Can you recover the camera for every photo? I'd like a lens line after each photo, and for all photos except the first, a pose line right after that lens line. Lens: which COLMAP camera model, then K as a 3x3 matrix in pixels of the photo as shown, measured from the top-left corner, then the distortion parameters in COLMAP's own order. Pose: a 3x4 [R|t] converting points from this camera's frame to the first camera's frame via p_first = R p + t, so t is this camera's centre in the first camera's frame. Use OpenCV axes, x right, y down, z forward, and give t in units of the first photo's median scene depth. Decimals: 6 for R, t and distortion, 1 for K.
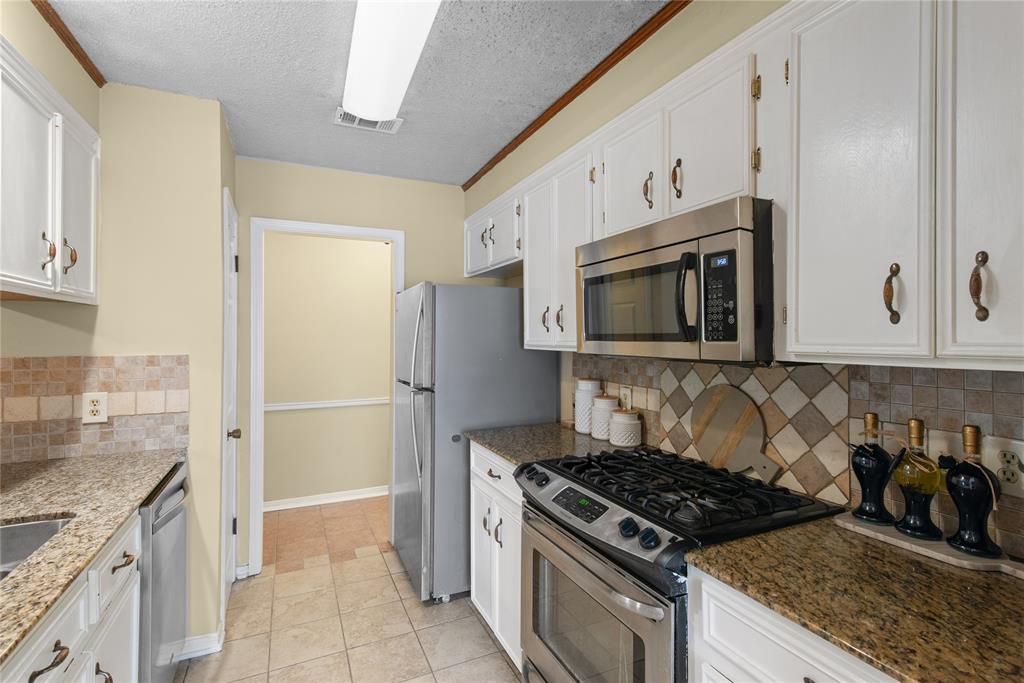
lens RADIAL K [[485.7, 0, 511.6], [0, 485.7, 336.0], [0, 0, 1]] dist [0.036278, -0.008307]
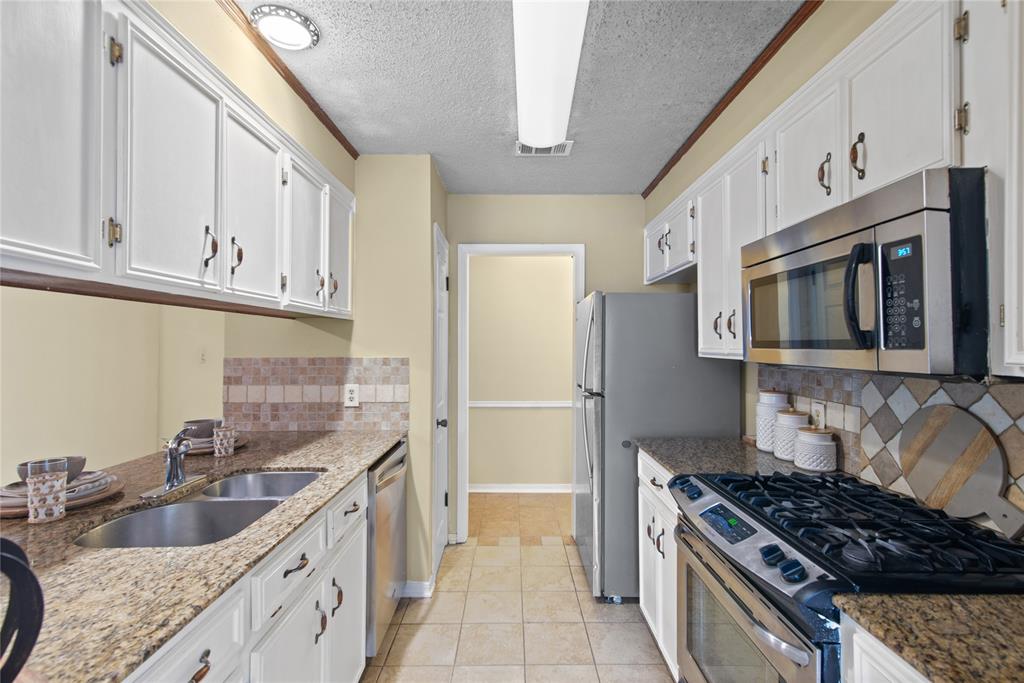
lens RADIAL K [[475.2, 0, 512.0], [0, 475.2, 341.5], [0, 0, 1]] dist [0.025014, -0.001425]
pose [[0.909021, -0.000113, -0.416750, 0.115496], [-0.002043, 0.999987, -0.004727, 0.002164], [0.416745, 0.005149, 0.909009, -0.004369]]
